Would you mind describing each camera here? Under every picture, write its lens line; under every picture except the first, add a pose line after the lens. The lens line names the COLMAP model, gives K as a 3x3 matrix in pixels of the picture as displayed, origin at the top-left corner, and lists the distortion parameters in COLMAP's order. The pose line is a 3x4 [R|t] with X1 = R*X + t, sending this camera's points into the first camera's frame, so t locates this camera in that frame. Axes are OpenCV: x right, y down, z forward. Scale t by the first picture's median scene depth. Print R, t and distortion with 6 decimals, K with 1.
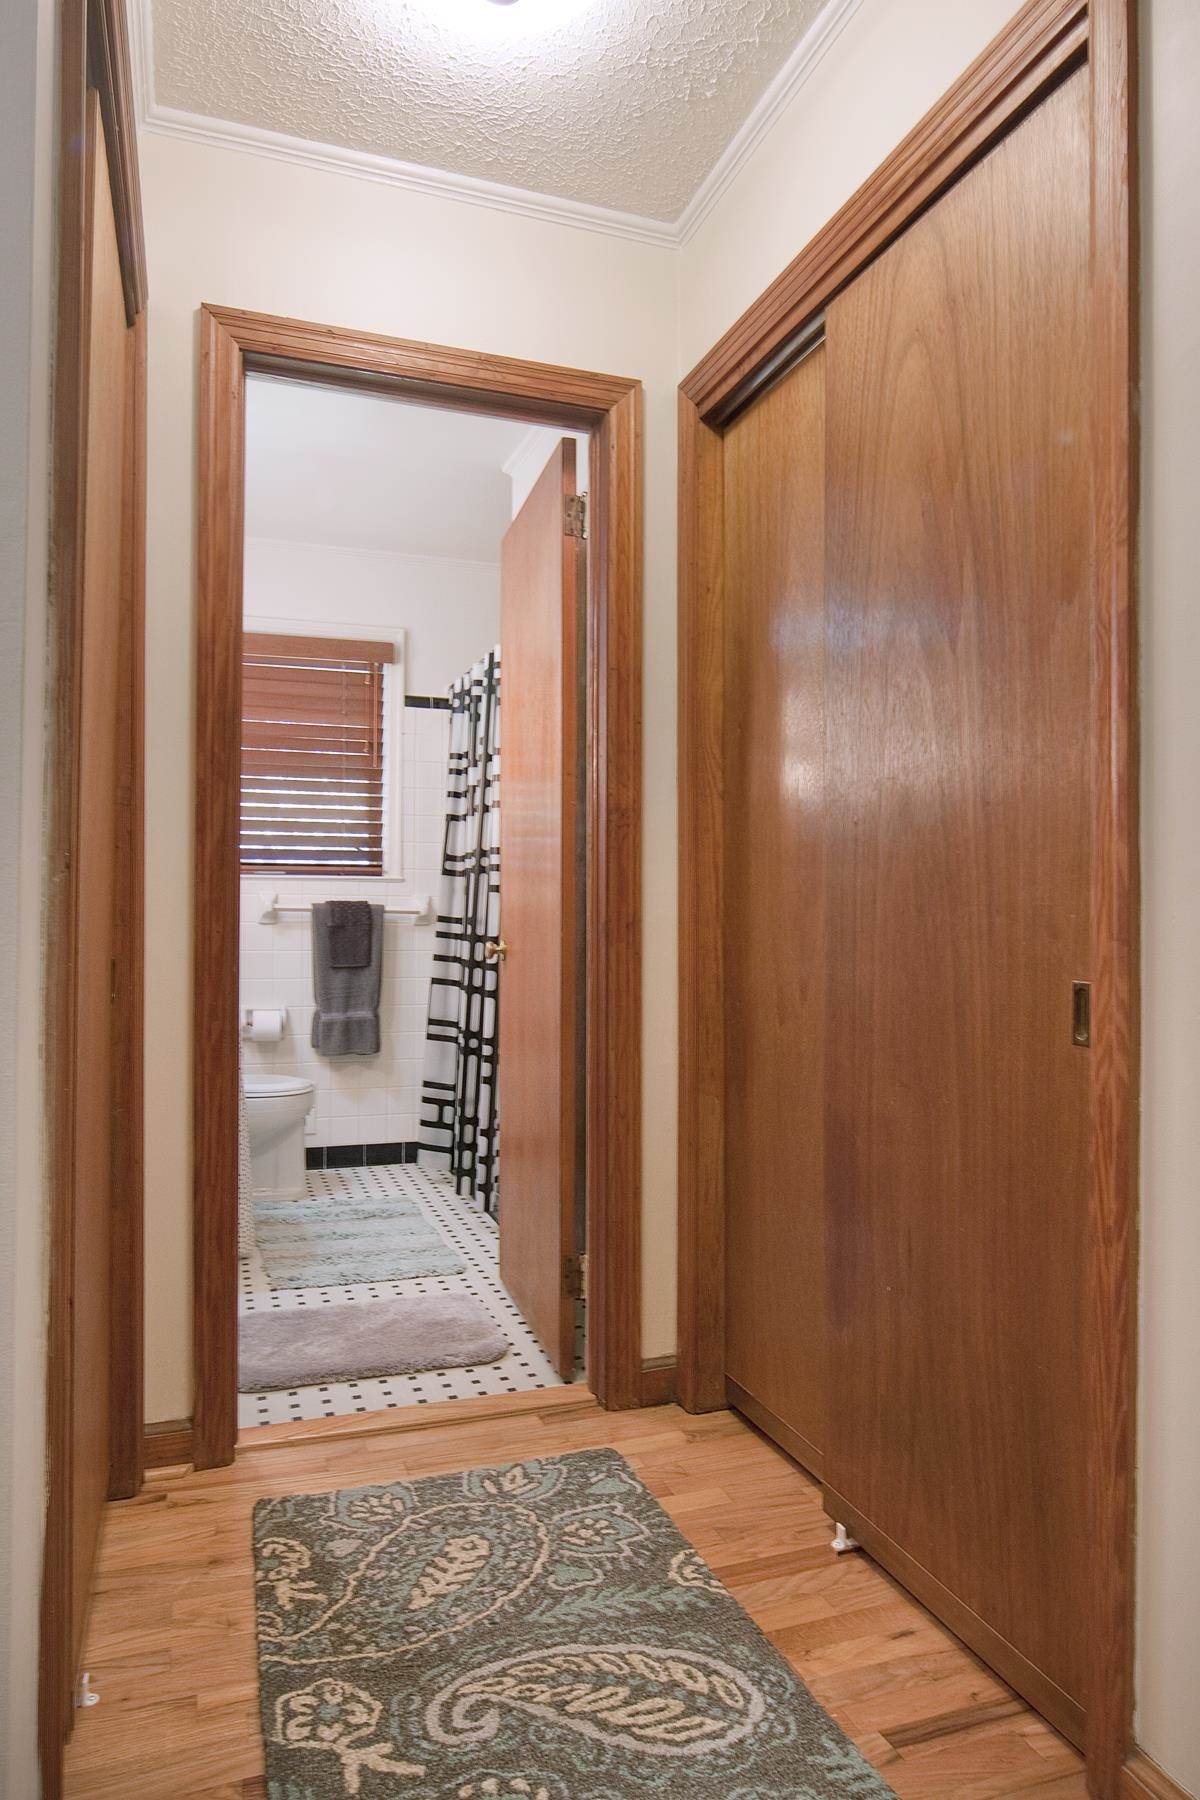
lens RADIAL K [[1139.8, 0, 600.0], [0, 1139.8, 900.0], [0, 0, 1]] dist [0.000015, 0.000014]
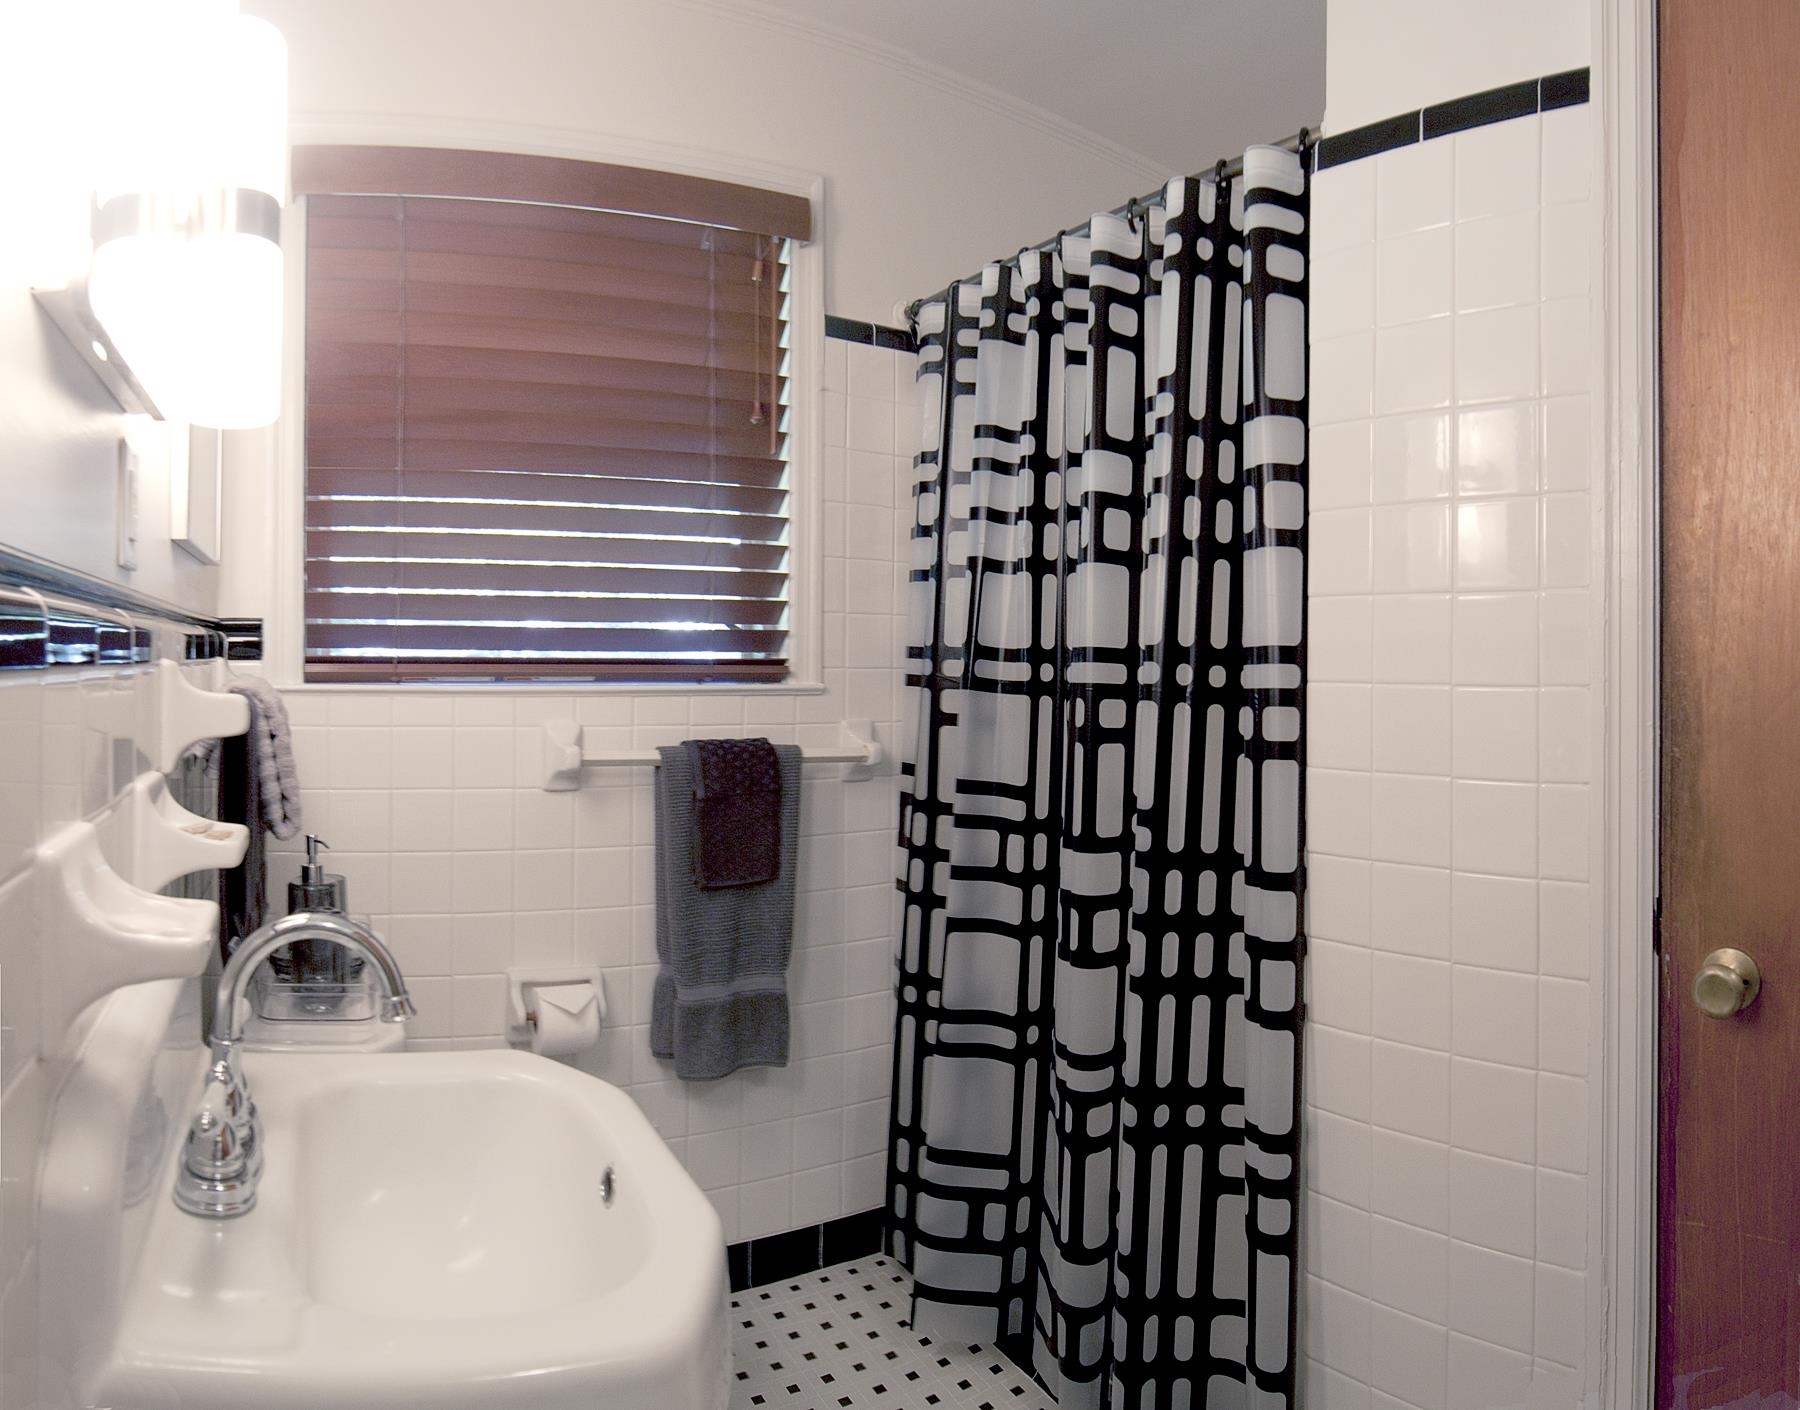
lens RADIAL K [[1440.3, 0, 900.3], [0, 1440.3, 652.8], [0, 0, 1]] dist [0.000157, 0.000232]
pose [[0.992835, 0.004367, 0.119411, -0.222181], [-0.003797, 0.999980, -0.004997, -0.031997], [-0.119430, 0.004508, 0.992832, 0.405670]]
